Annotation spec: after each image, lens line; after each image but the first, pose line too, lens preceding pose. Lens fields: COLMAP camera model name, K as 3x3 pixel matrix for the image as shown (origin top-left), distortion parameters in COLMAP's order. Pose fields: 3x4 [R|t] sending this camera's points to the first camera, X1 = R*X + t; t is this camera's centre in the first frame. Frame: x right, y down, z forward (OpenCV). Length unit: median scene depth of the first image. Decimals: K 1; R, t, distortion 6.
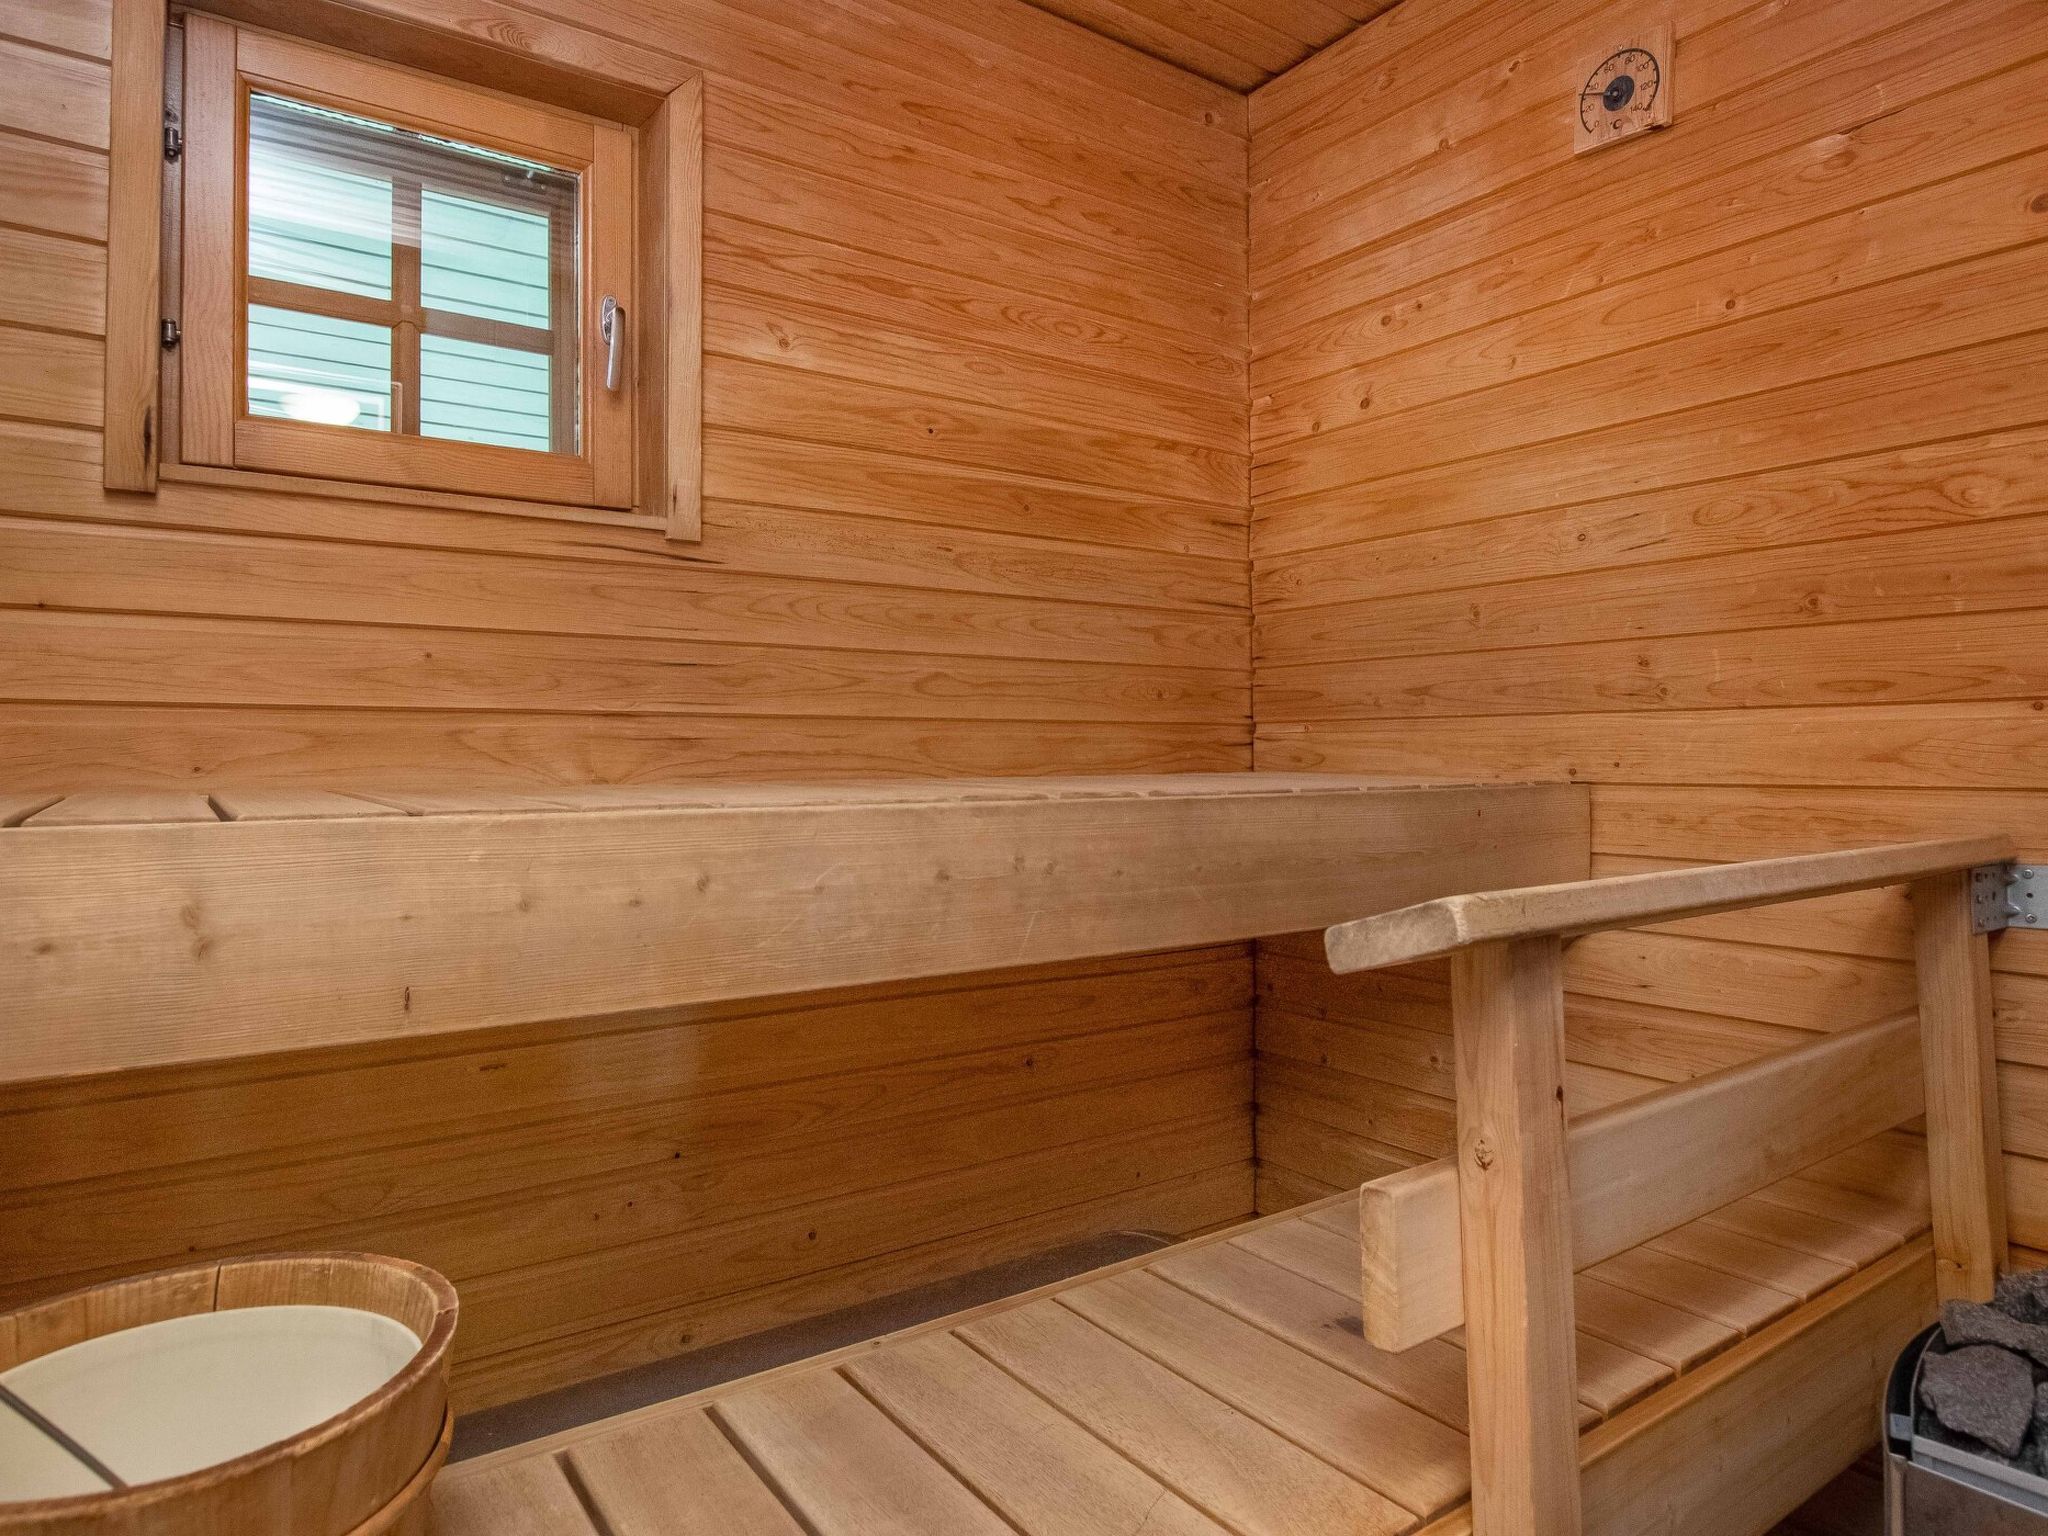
lens RADIAL K [[1296.5, 0, 1011.9], [0, 1296.5, 751.6], [0, 0, 1]] dist [-0.013878, 0.002213]
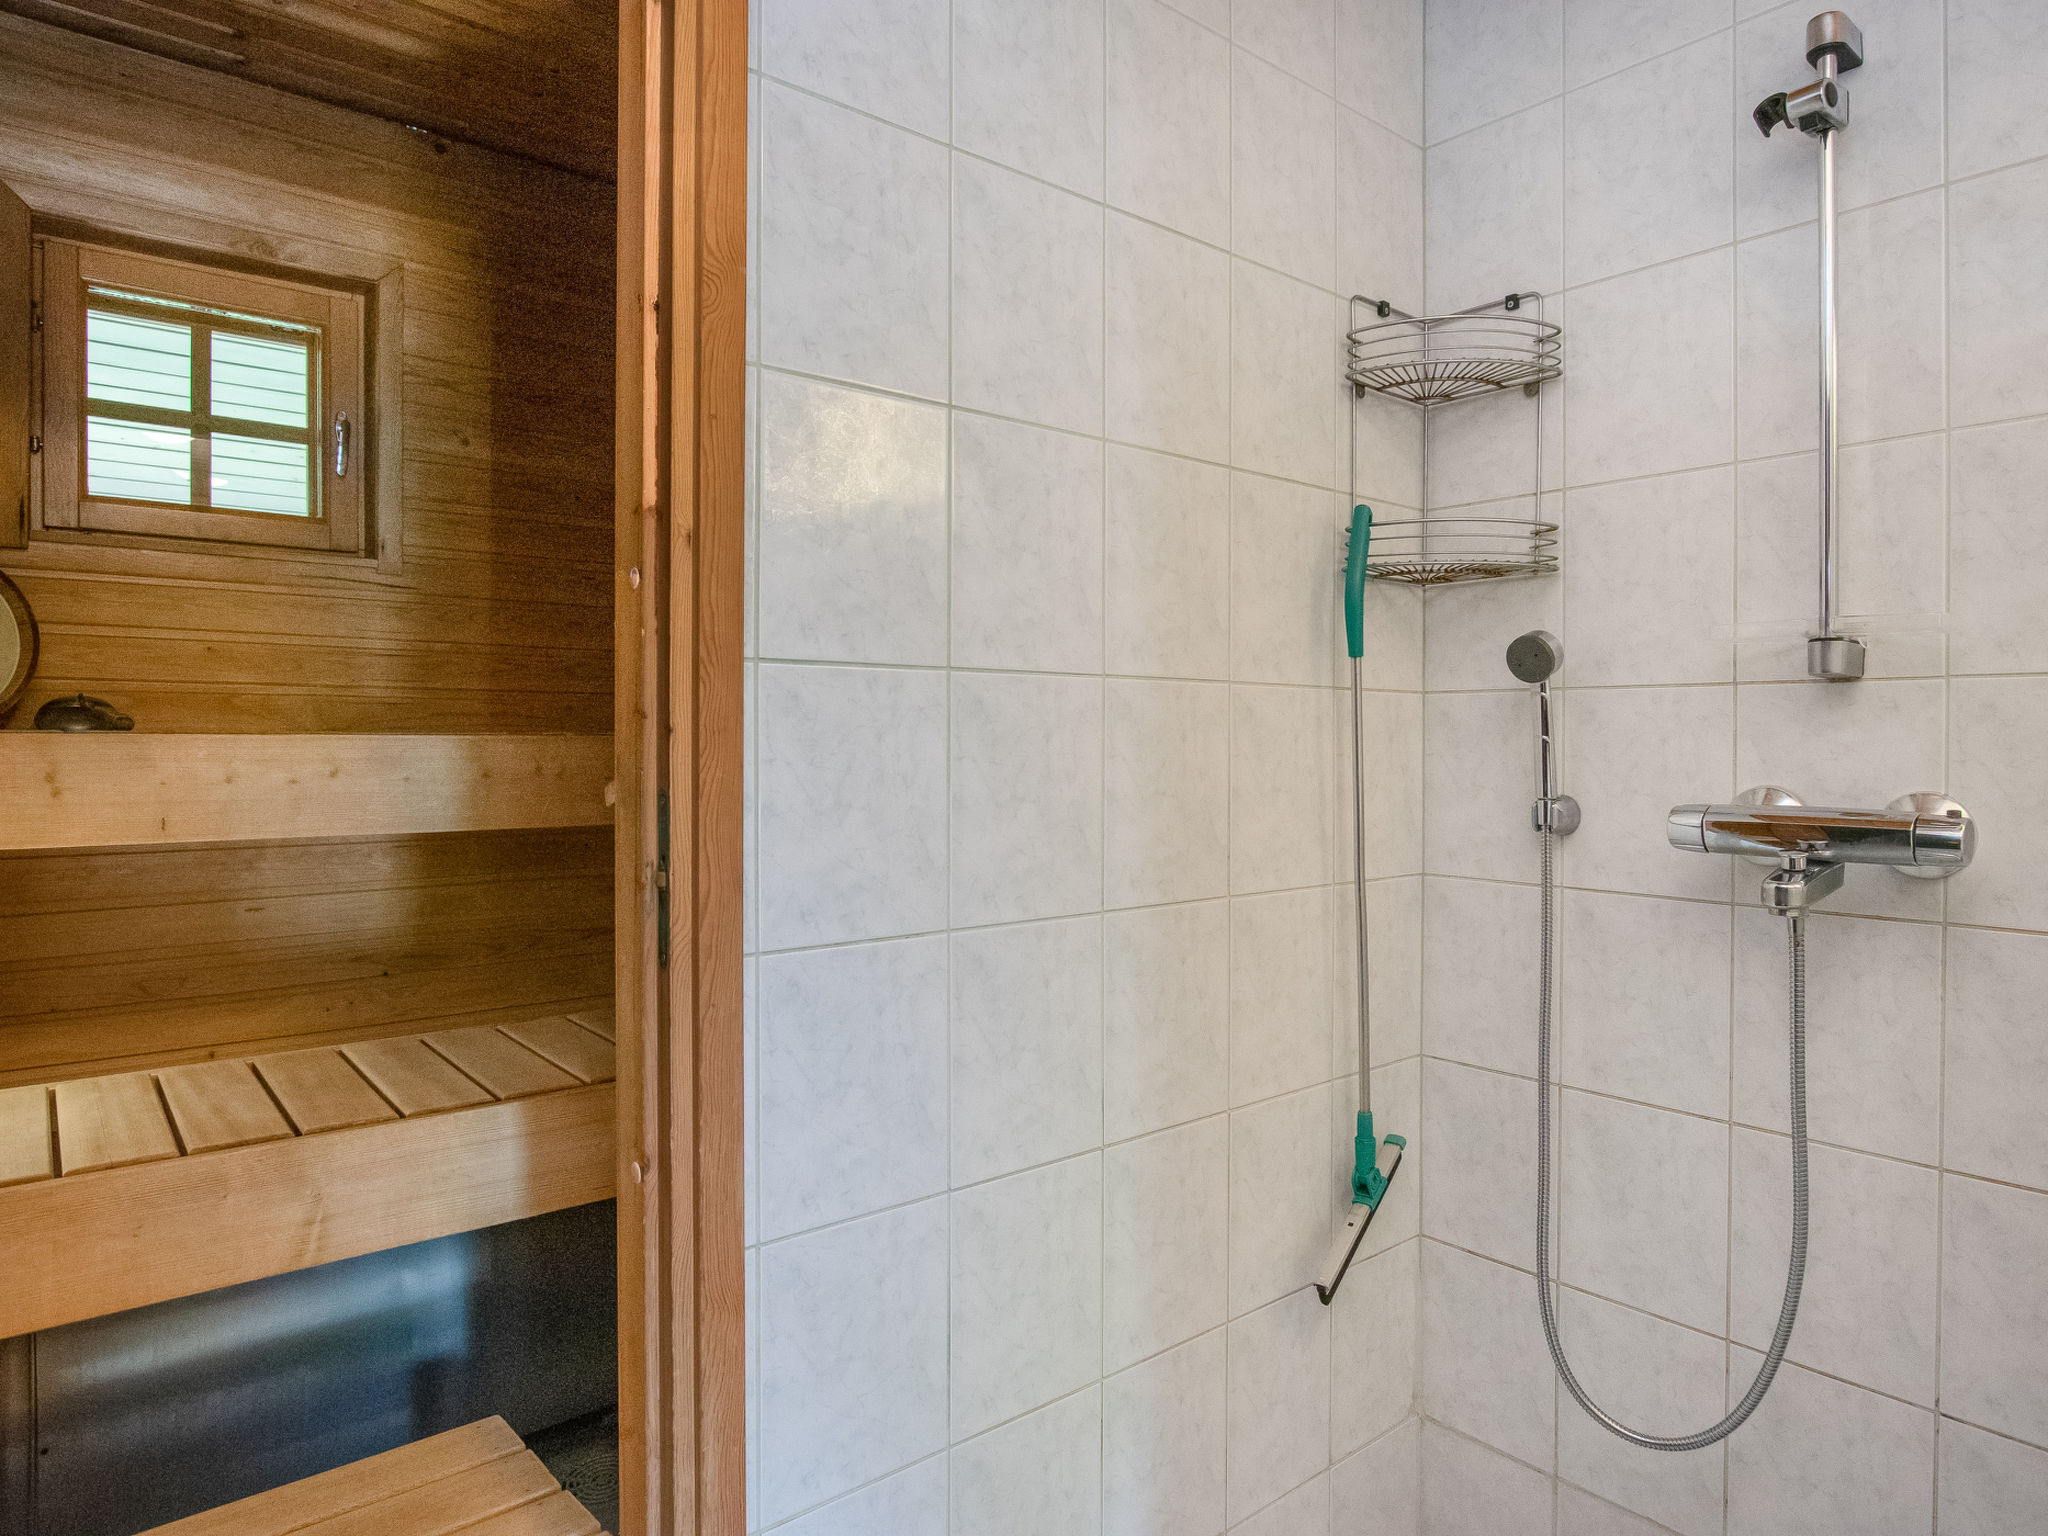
lens RADIAL K [[1296.5, 0, 1033.6], [0, 1296.5, 755.4], [0, 0, 1]] dist [-0.013878, 0.002213]
pose [[0.996637, 0.001991, 0.081917, 0.395578], [-0.003130, 0.999900, 0.013771, 0.028885], [-0.081881, -0.013981, 0.996544, -0.611752]]
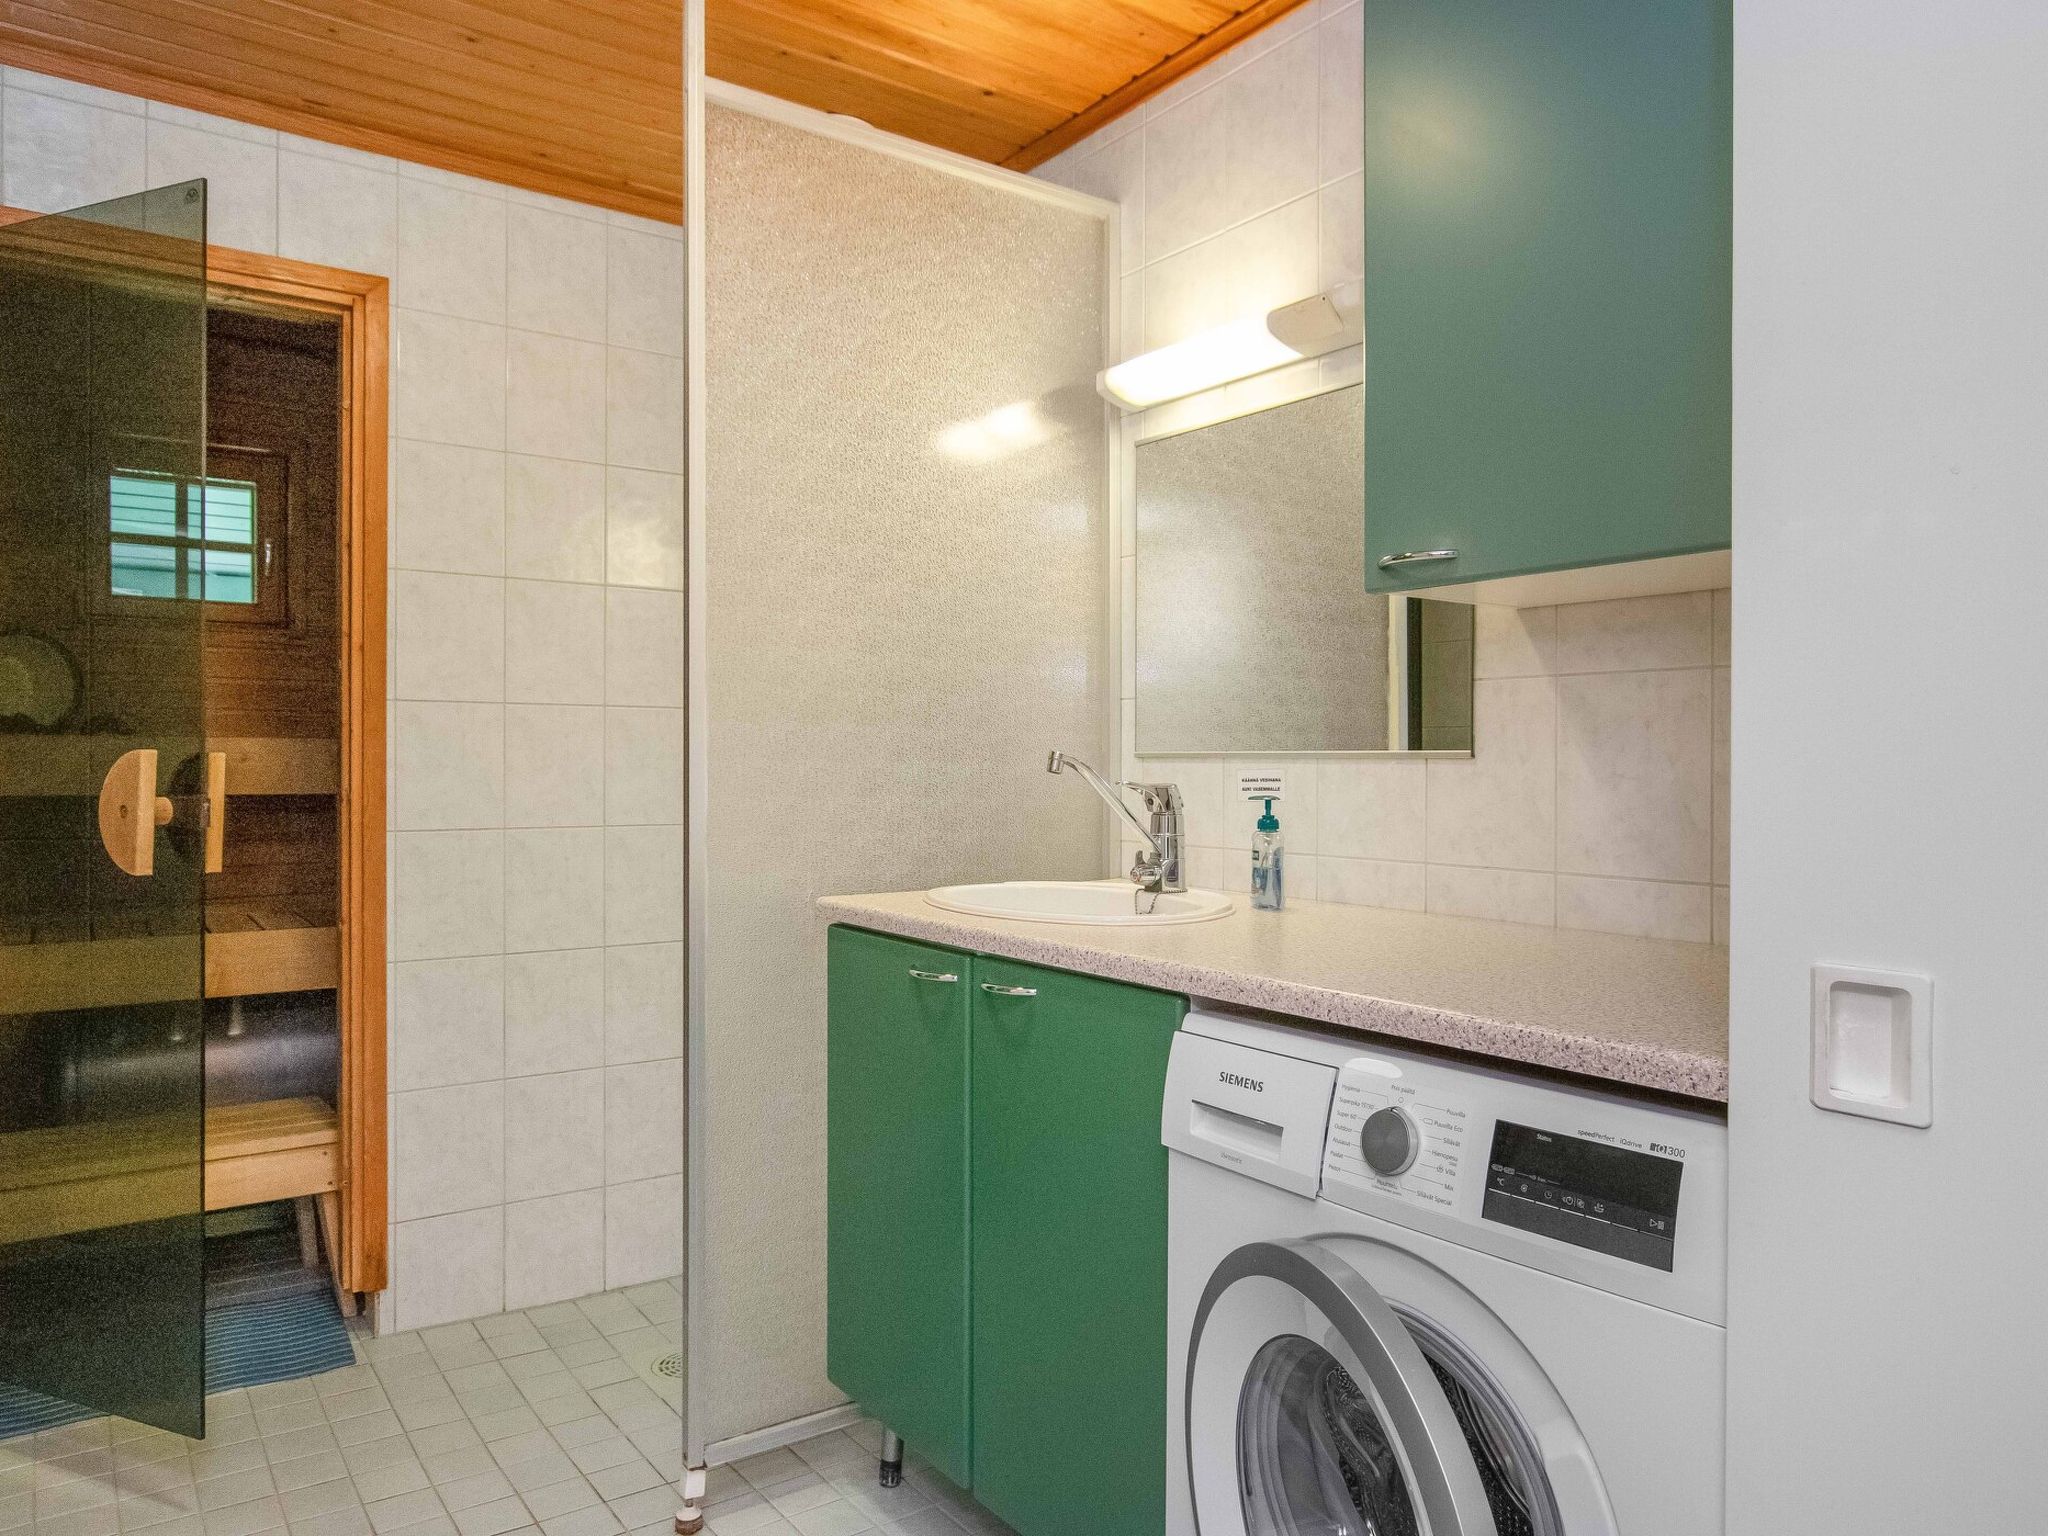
lens RADIAL K [[1379.0, 0, 1026.1], [0, 1379.0, 775.0], [0, 0, 1]] dist [-0.019142, 0.015014]
pose [[0.999489, 0.002444, 0.031886, 1.061211], [-0.002821, 0.999927, 0.011766, 0.058699], [-0.031855, -0.011850, 0.999422, -1.664203]]
